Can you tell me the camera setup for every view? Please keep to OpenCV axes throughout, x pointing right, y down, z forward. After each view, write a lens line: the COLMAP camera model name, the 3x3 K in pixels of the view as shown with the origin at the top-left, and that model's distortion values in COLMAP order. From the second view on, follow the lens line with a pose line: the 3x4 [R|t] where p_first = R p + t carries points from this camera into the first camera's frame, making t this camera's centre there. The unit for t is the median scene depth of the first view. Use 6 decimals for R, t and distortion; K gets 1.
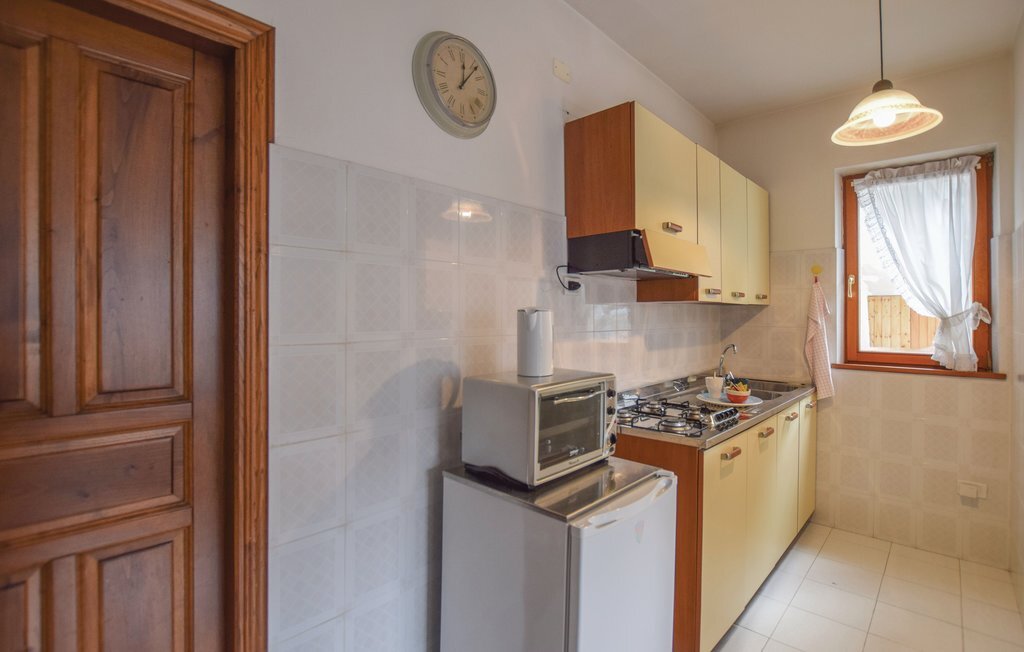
lens RADIAL K [[472.0, 0, 509.3], [0, 472.0, 310.9], [0, 0, 1]] dist [-0.019695, 0.000275]
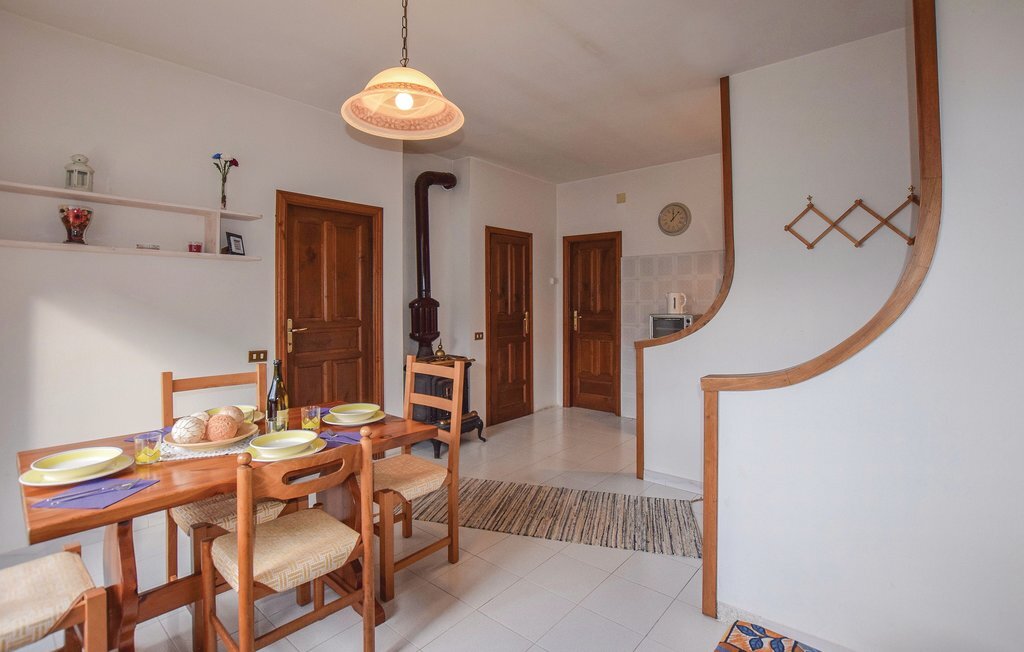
lens RADIAL K [[472.0, 0, 517.7], [0, 472.0, 306.5], [0, 0, 1]] dist [-0.019695, 0.000275]
pose [[0.079948, 0.000616, -0.996799, 3.994067], [0.002013, 0.999998, 0.000779, 0.108294], [0.996797, -0.002069, 0.079947, -0.351066]]
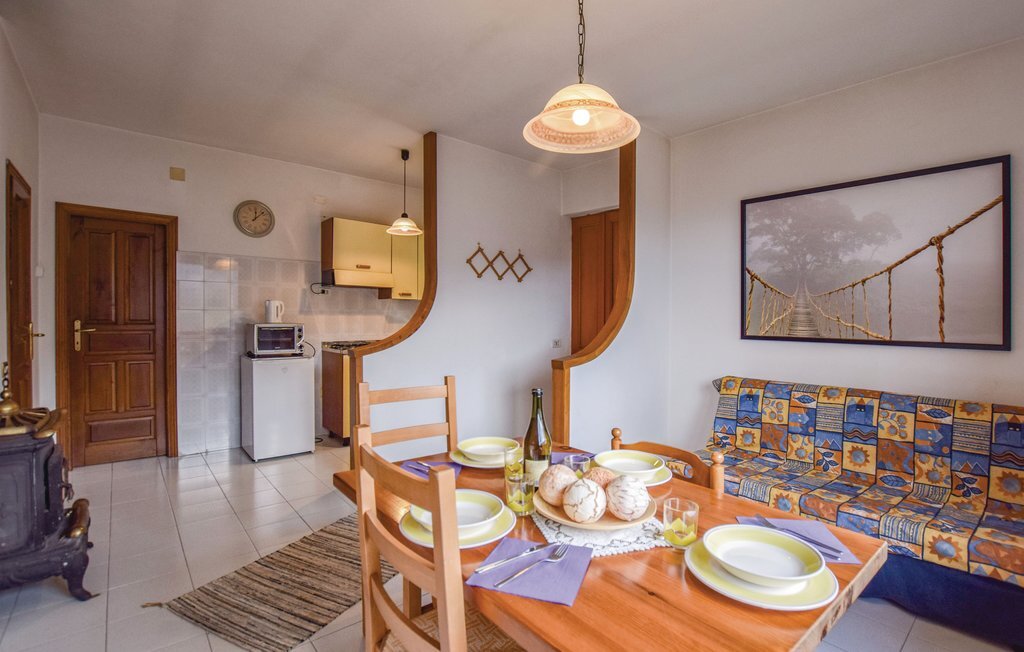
lens RADIAL K [[472.0, 0, 514.4], [0, 472.0, 321.9], [0, 0, 1]] dist [-0.019695, 0.000275]
pose [[0.995931, 0.006486, -0.089884, 2.331037], [-0.005588, 0.999932, 0.010240, 0.119740], [0.089944, -0.009696, 0.995900, -2.256251]]
